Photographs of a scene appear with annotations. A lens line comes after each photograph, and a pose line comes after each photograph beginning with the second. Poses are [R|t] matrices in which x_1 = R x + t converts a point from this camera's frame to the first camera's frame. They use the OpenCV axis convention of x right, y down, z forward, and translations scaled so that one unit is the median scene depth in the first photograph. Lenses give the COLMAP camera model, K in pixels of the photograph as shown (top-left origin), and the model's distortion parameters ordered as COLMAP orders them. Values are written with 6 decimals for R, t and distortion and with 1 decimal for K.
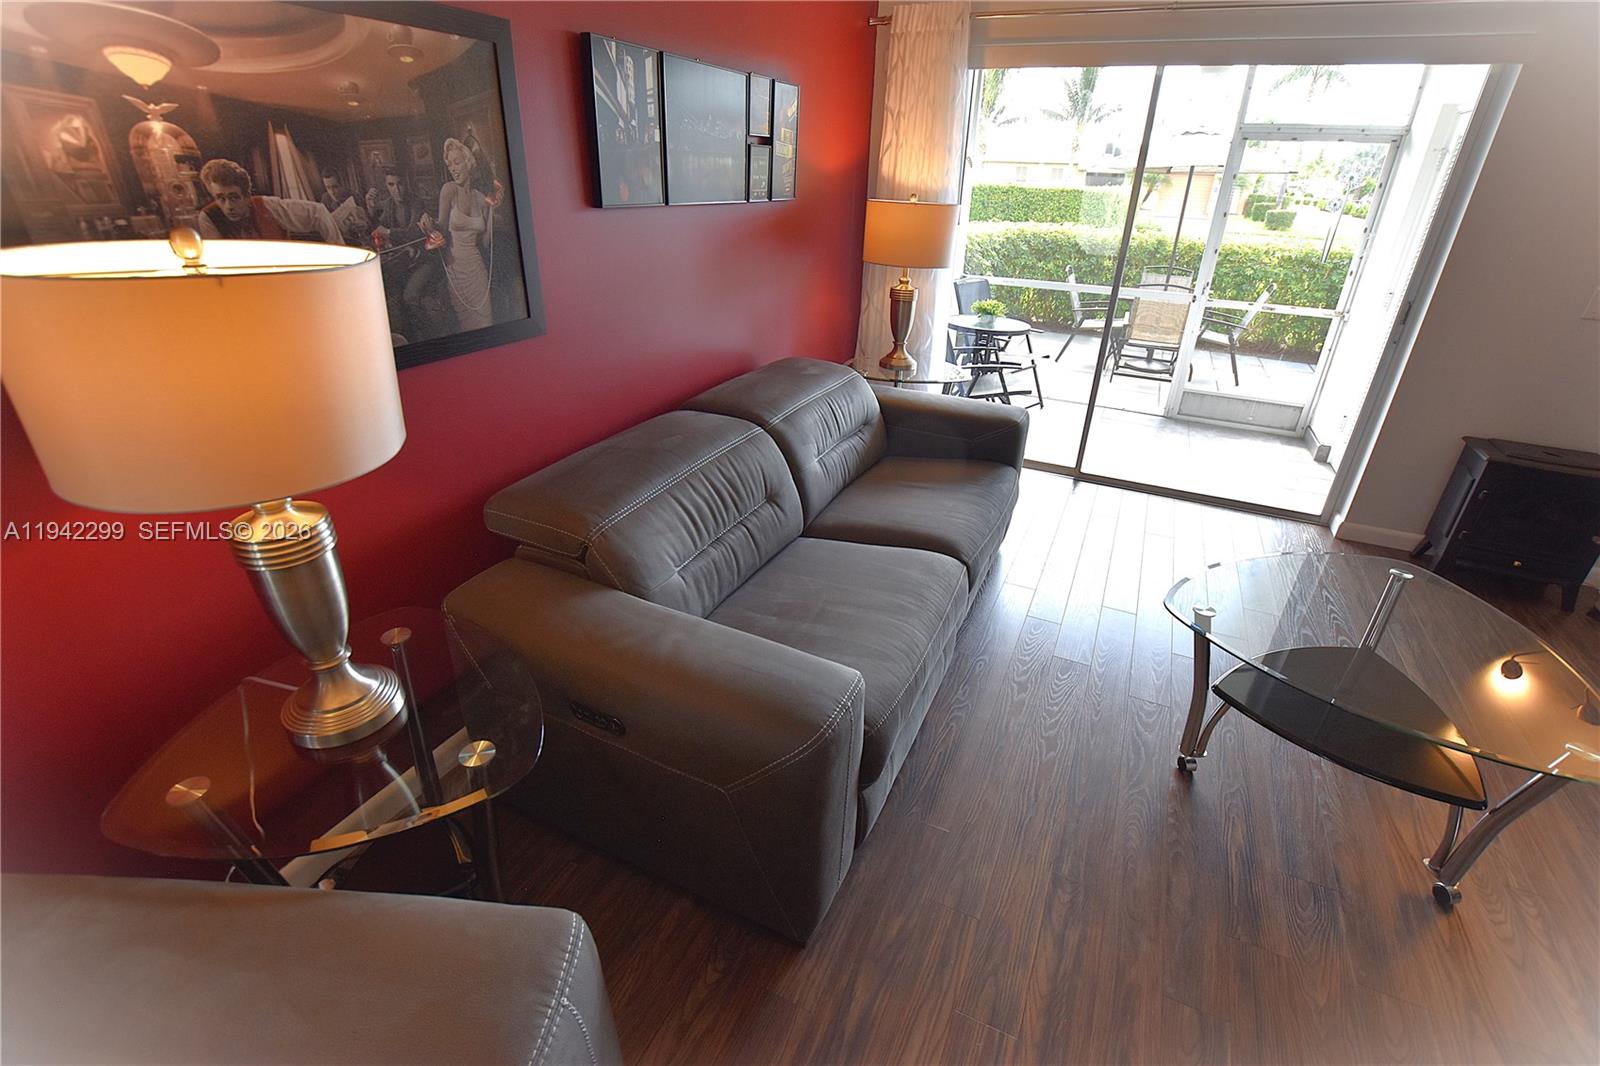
lens RADIAL K [[703.7, 0, 794.3], [0, 703.7, 527.5], [0, 0, 1]] dist [-0.040784, 0.006319]
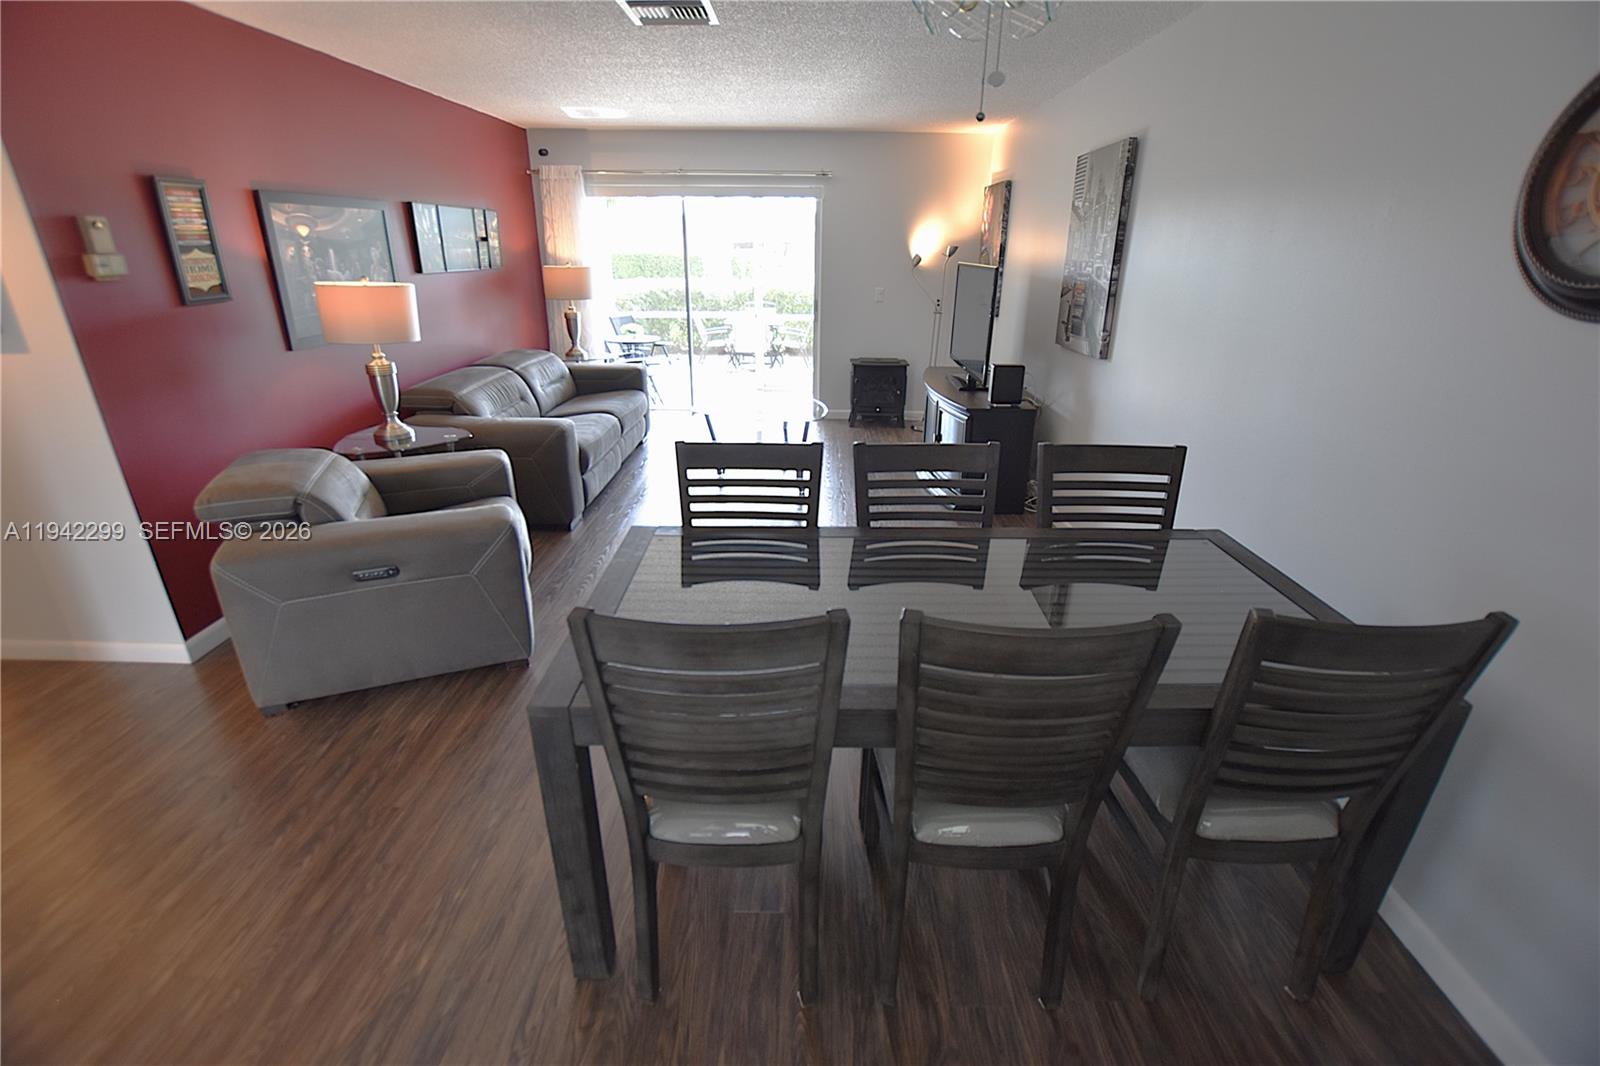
lens RADIAL K [[703.7, 0, 801.5], [0, 703.7, 533.1], [0, 0, 1]] dist [-0.040784, 0.006319]
pose [[0.904840, -0.172707, 0.389148, -0.133032], [0.200647, 0.979141, -0.031991, 0.488795], [-0.375506, 0.107028, 0.920620, -1.027162]]
